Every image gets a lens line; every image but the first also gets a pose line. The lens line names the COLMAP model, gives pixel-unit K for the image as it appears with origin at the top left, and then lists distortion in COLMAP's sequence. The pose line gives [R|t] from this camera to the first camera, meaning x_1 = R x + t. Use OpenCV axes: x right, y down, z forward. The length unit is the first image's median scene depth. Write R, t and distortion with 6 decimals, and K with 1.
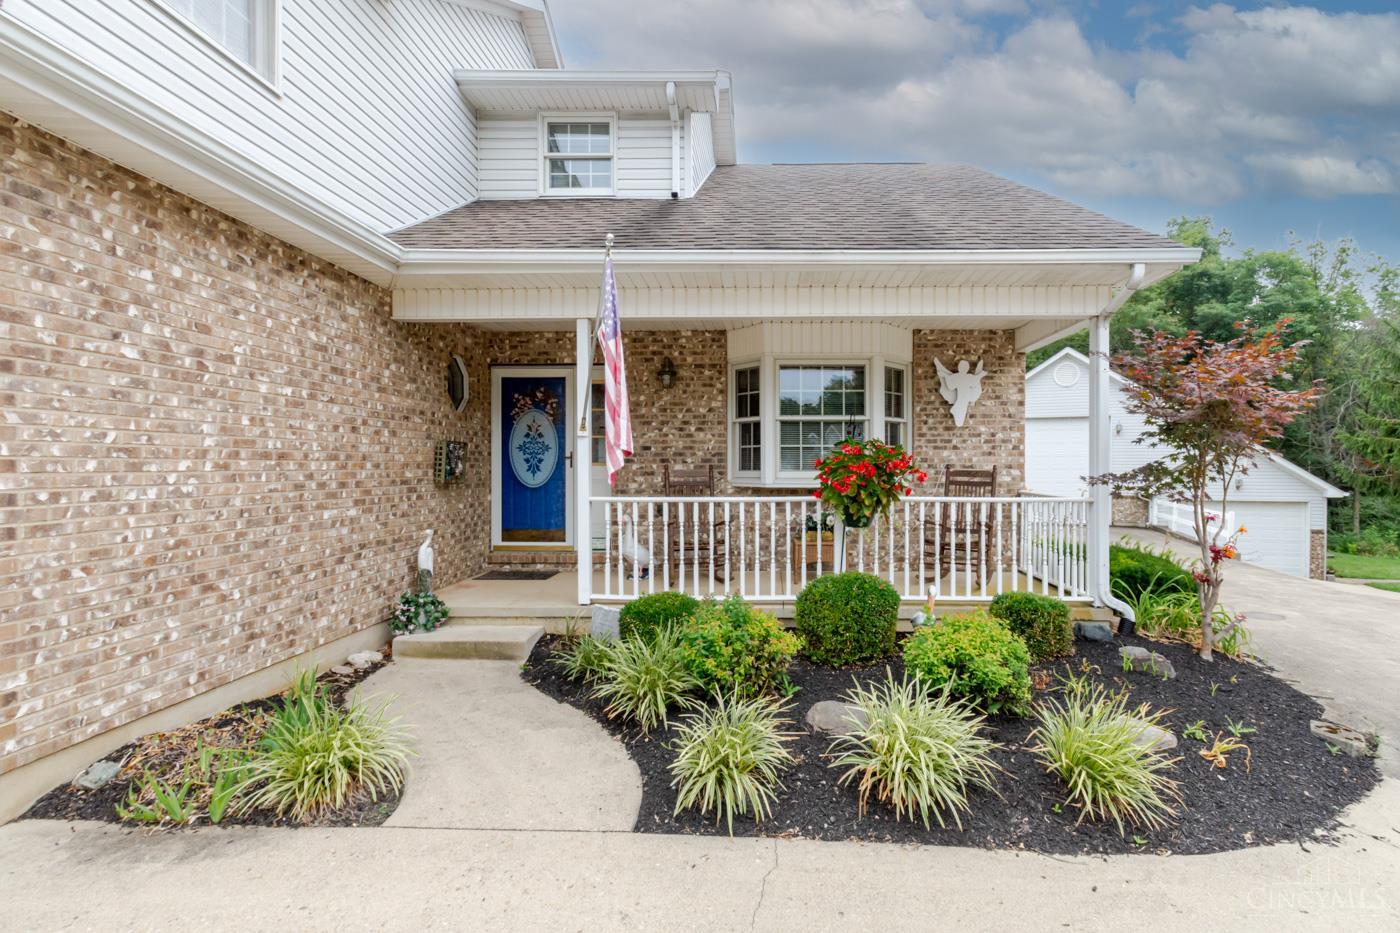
lens RADIAL K [[638.9, 0, 743.7], [0, 638.9, 459.8], [0, 0, 1]] dist [-0.000343, -0.000230]
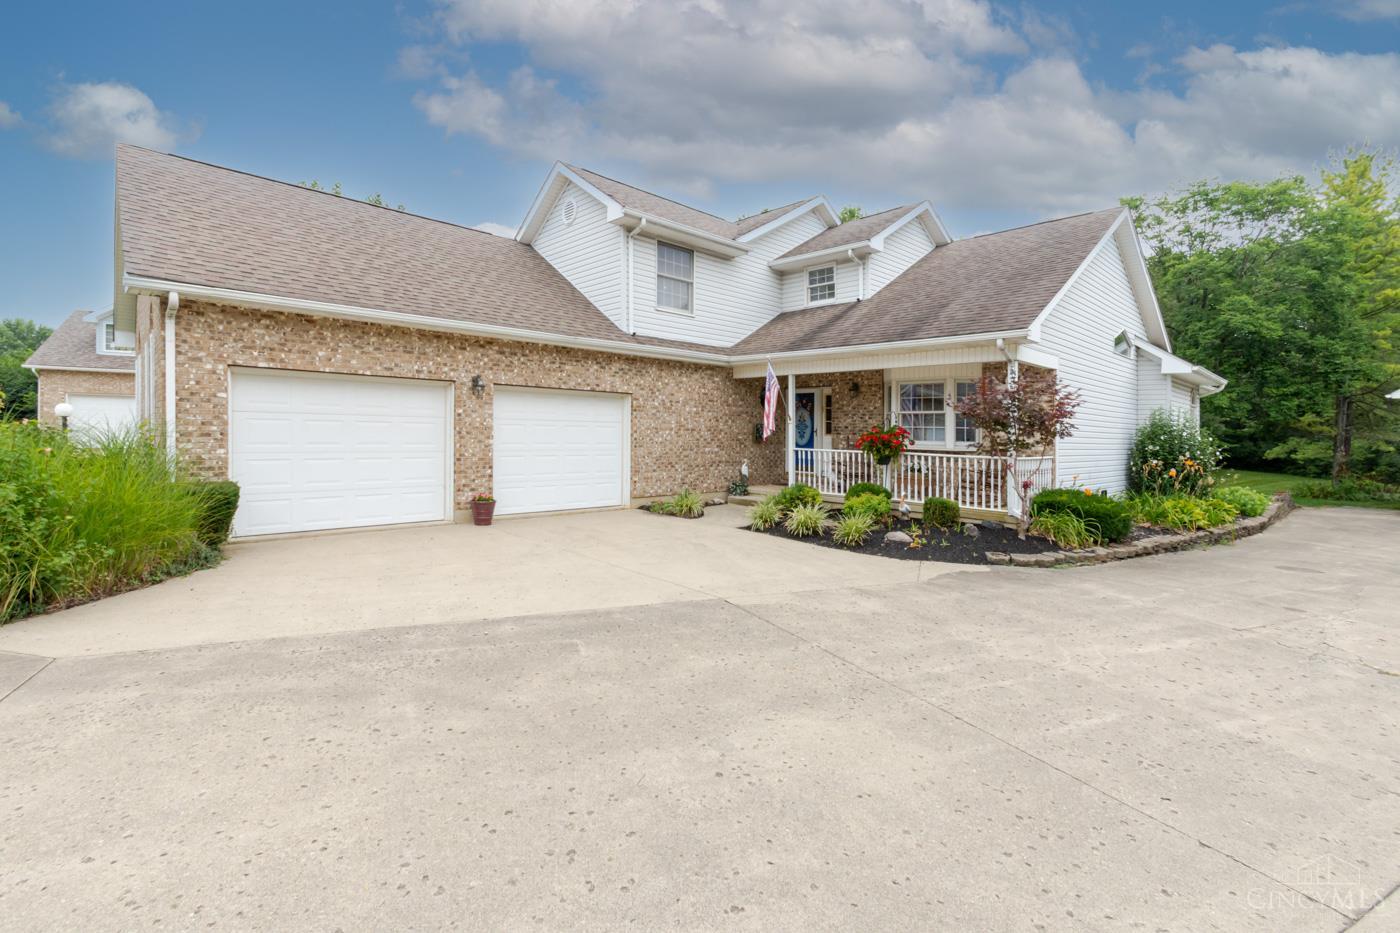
lens RADIAL K [[629.8, 0, 700.6], [0, 629.8, 431.6], [0, 0, 1]] dist [0.000055, 0.000012]
pose [[0.715376, 0.009167, -0.698679, 1.385173], [-0.012127, 0.999926, 0.000702, 0.000121], [0.698634, 0.007971, 0.715435, -1.131141]]
